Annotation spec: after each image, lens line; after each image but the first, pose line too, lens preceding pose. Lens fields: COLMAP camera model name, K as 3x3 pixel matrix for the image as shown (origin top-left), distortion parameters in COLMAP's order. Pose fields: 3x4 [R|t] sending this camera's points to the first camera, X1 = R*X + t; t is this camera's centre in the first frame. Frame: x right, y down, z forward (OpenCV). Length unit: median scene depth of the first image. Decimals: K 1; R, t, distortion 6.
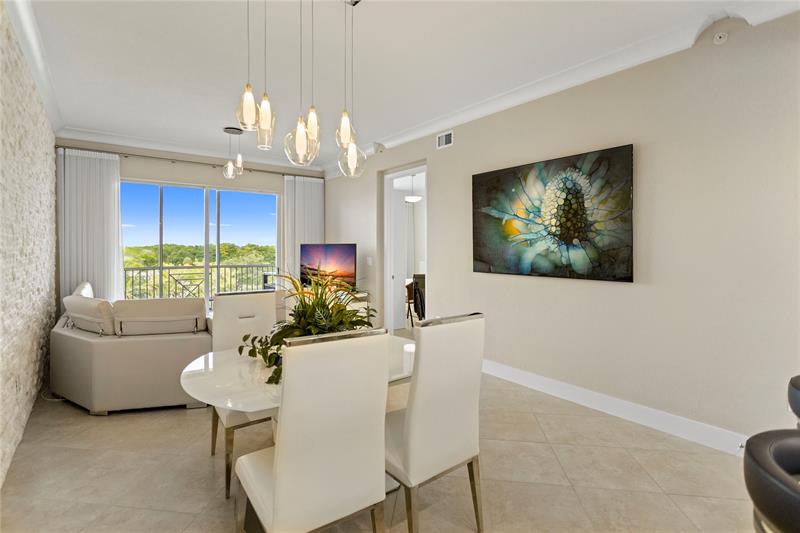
lens RADIAL K [[387.9, 0, 397.2], [0, 387.9, 251.8], [0, 0, 1]] dist [0.002158, 0.000246]
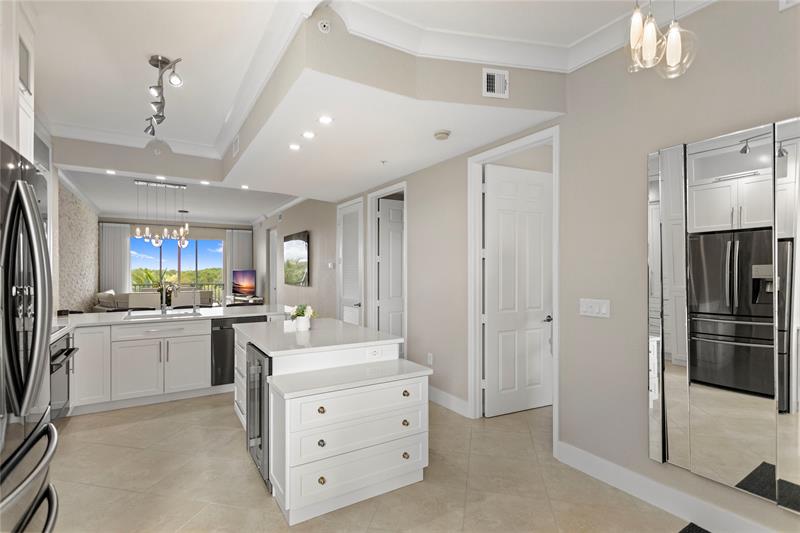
lens RADIAL K [[383.9, 0, 397.8], [0, 383.9, 271.9], [0, 0, 1]] dist [-0.000357, 0.000104]
pose [[0.995666, -0.002790, -0.092954, 0.715337], [0.002077, 0.999968, -0.007767, 0.004506], [0.092973, 0.007540, 0.995640, -0.702530]]
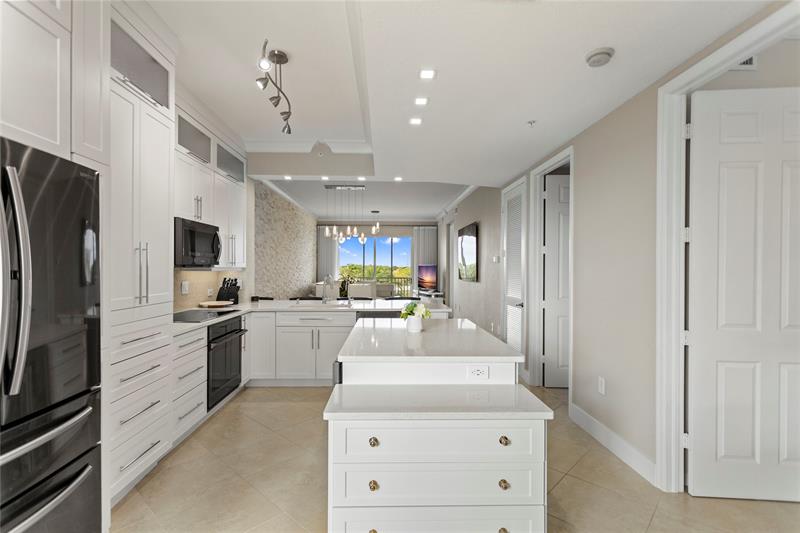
lens RADIAL K [[382.7, 0, 395.2], [0, 382.7, 269.6], [0, 0, 1]] dist [0.003607, 0.000537]
pose [[0.813271, 0.003706, -0.581873, 0.780674], [-0.006633, 0.999974, -0.002901, 0.008955], [0.581847, 0.006218, 0.813274, -0.565944]]
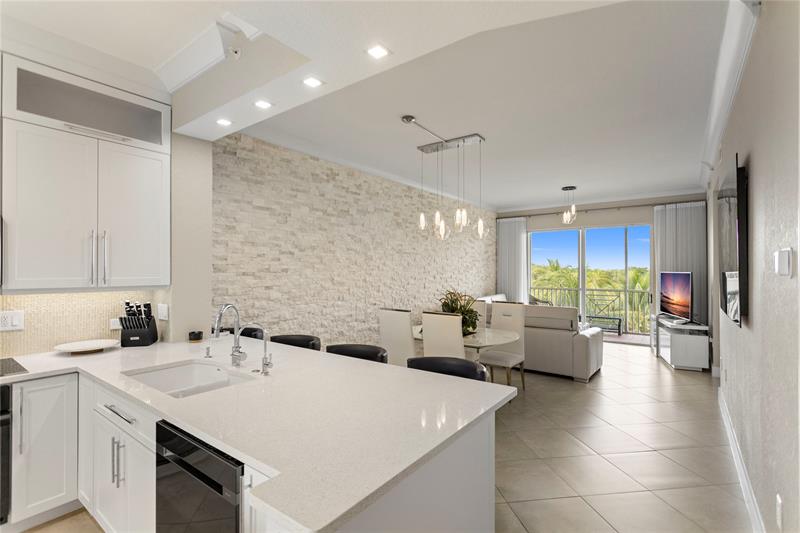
lens RADIAL K [[375.9, 0, 392.7], [0, 375.9, 268.6], [0, 0, 1]] dist [-0.001261, -0.000302]
pose [[0.261347, -0.004260, -0.965236, 0.590535], [-0.009532, 0.999930, -0.006994, -0.015817], [0.965198, 0.011029, 0.261288, 0.059066]]
